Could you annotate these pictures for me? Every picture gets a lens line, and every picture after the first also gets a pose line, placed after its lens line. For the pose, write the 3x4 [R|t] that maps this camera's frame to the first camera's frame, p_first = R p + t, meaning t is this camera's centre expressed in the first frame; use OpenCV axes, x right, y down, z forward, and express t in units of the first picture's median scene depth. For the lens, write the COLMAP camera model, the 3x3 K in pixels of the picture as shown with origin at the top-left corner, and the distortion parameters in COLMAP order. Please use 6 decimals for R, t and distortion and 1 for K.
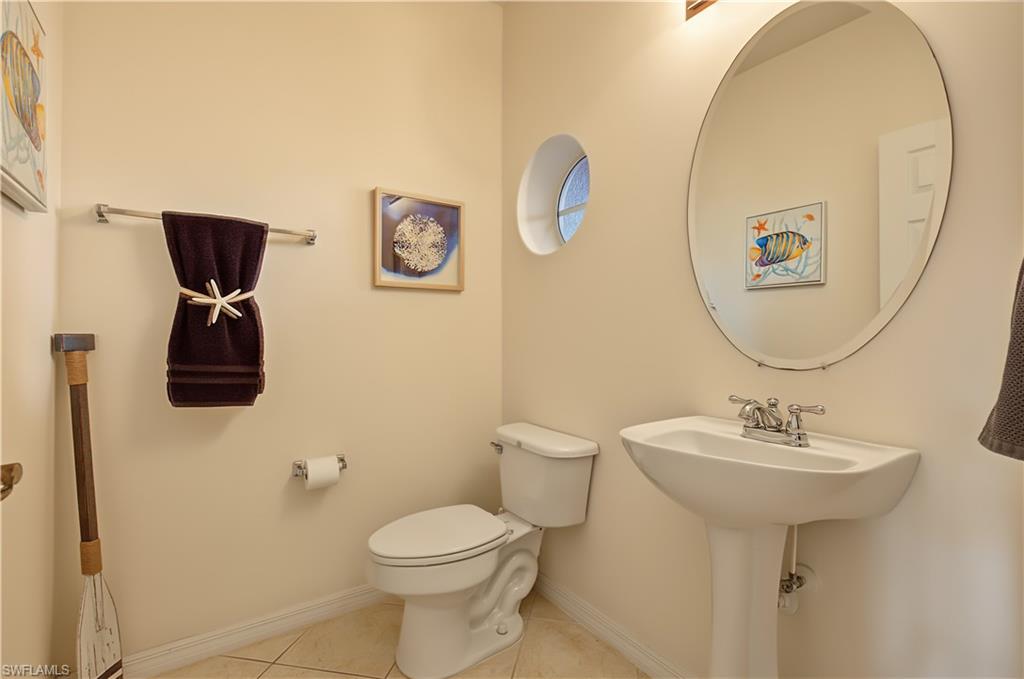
lens RADIAL K [[465.7, 0, 512.0], [0, 465.7, 339.5], [0, 0, 1]] dist [0.000891, -0.008277]
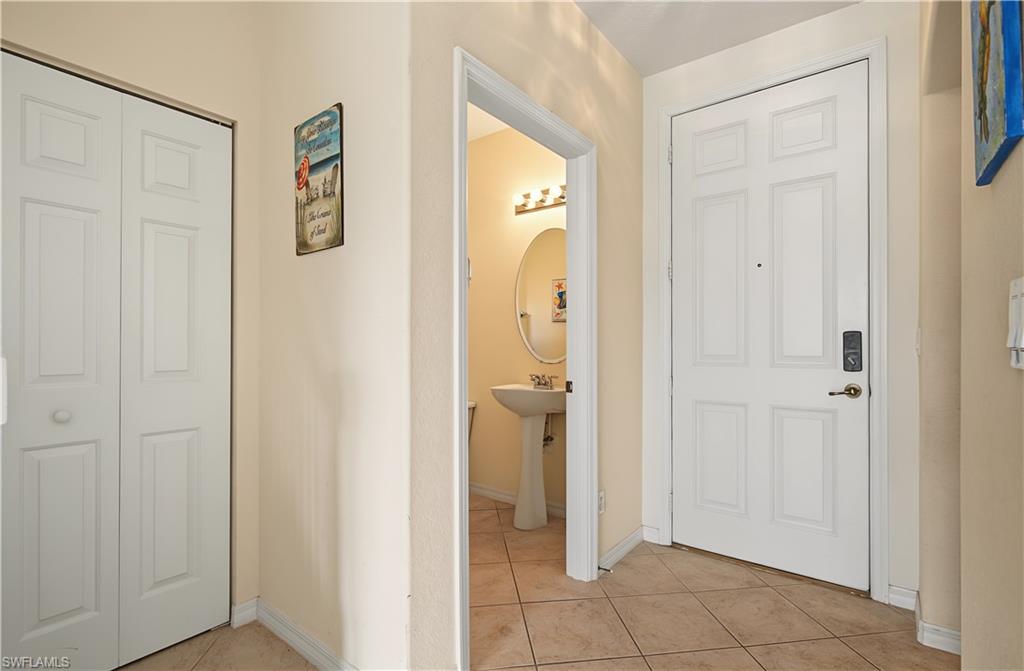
lens RADIAL K [[373.4, 0, 509.4], [0, 373.4, 341.0], [0, 0, 1]] dist [-0.001020, -0.000178]
pose [[0.948612, 0.012826, 0.316181, -0.211471], [-0.006862, 0.999777, -0.019969, -0.014846], [-0.316367, 0.016773, 0.948489, -0.656860]]
